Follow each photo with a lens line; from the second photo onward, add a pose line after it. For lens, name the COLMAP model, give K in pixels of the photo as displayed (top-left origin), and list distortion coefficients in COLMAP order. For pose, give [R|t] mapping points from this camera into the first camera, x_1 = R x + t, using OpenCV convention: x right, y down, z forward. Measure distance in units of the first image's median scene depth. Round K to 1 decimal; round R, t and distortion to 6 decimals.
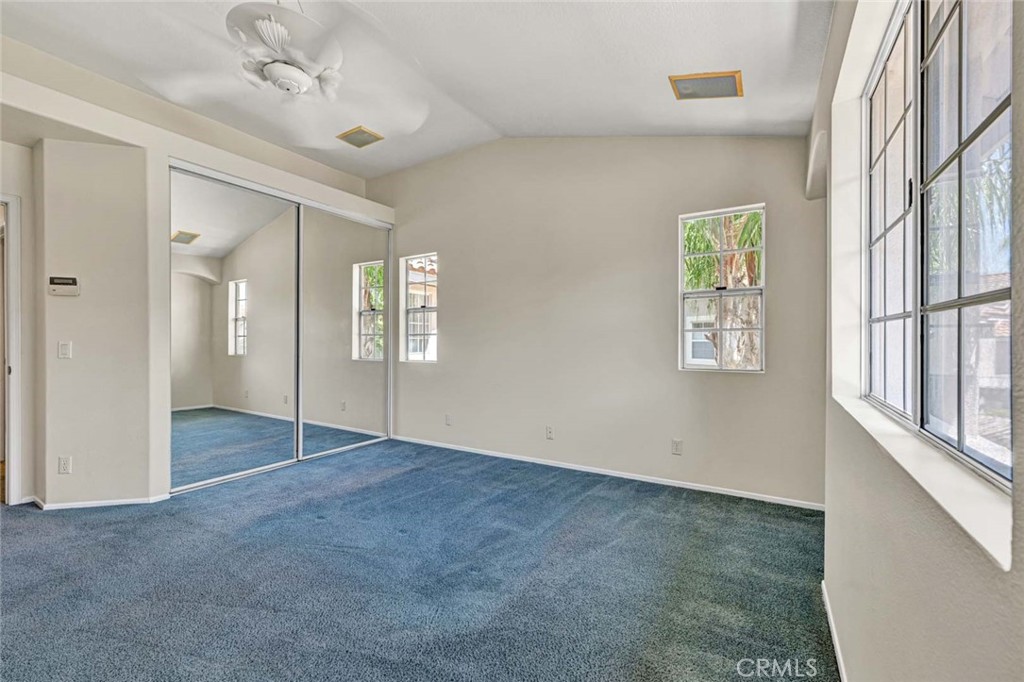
lens RADIAL K [[418.6, 0, 522.3], [0, 418.6, 342.2], [0, 0, 1]] dist [-0.008138, 0.002419]
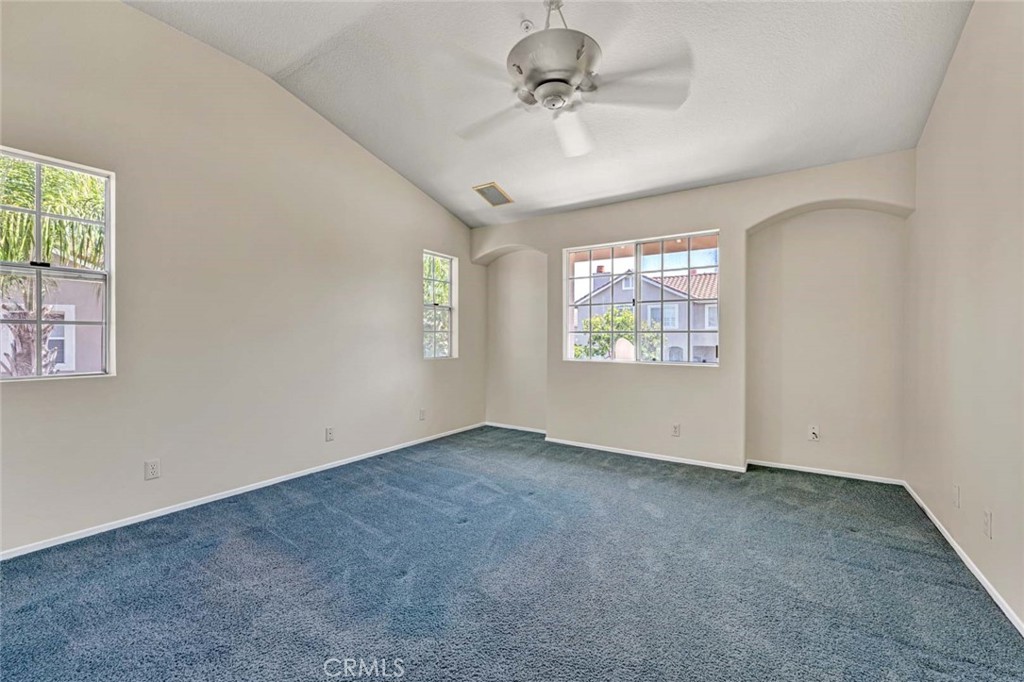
lens RADIAL K [[418.6, 0, 522.4], [0, 418.6, 341.2], [0, 0, 1]] dist [-0.008138, 0.002419]
pose [[0.009648, 0.000024, 0.999953, -0.926977], [-0.004941, 0.999988, 0.000024, 0.004588], [-0.999941, -0.004941, 0.009648, 0.590349]]
